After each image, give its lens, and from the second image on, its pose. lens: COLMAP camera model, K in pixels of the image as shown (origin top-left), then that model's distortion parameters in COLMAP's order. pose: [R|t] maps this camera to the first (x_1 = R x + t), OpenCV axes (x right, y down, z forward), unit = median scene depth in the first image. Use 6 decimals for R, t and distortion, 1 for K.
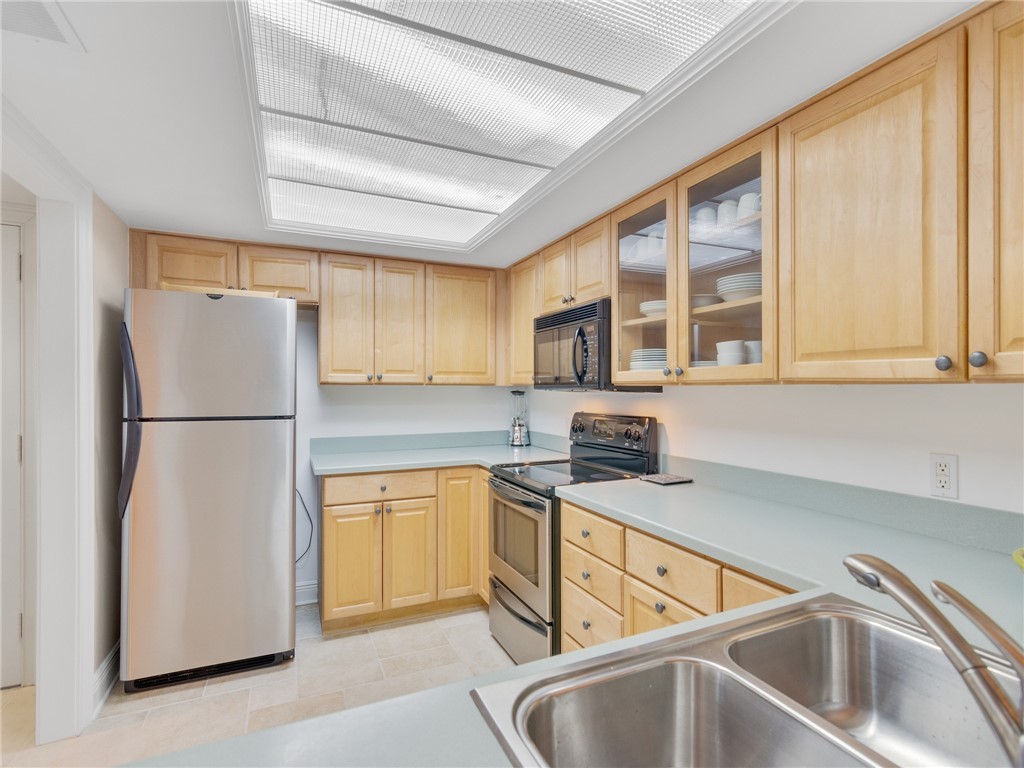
lens RADIAL K [[491.9, 0, 512.0], [0, 491.9, 384.0], [0, 0, 1]] dist [-0.000399, -0.000081]
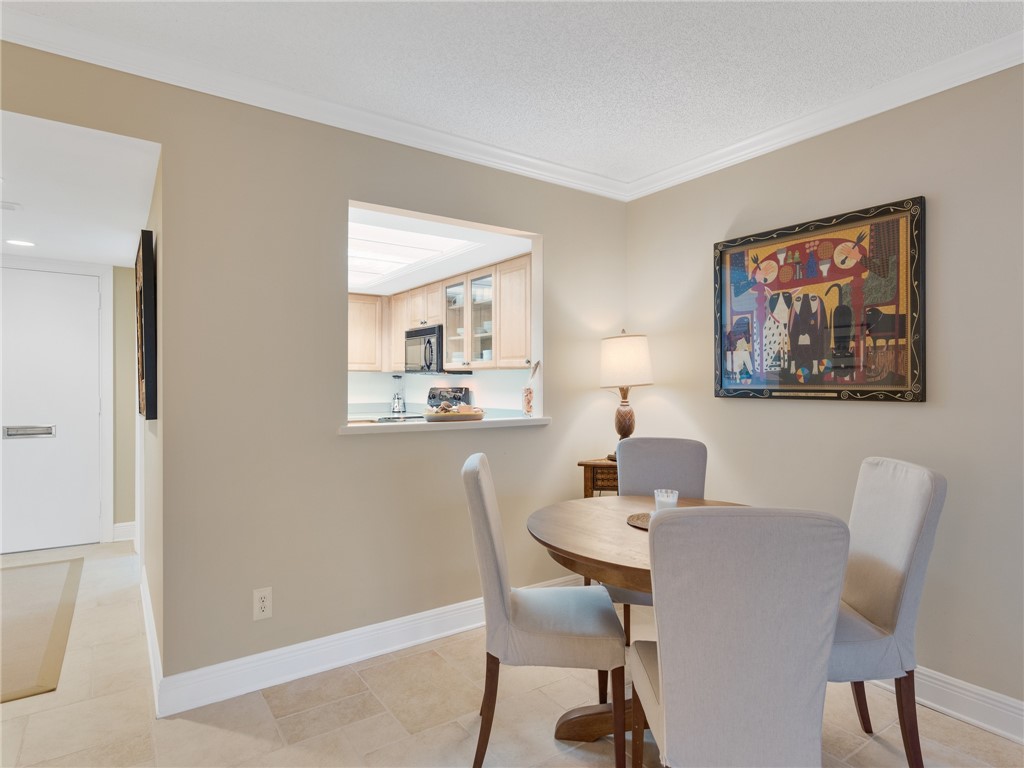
lens RADIAL K [[568.7, 0, 512.0], [0, 568.7, 384.0], [0, 0, 1]] dist [-0.000098, -0.000022]
pose [[0.982820, 0.001421, 0.184563, 0.053608], [-0.003785, 0.999915, 0.012456, 0.024680], [-0.184530, -0.012940, 0.982742, -1.128926]]
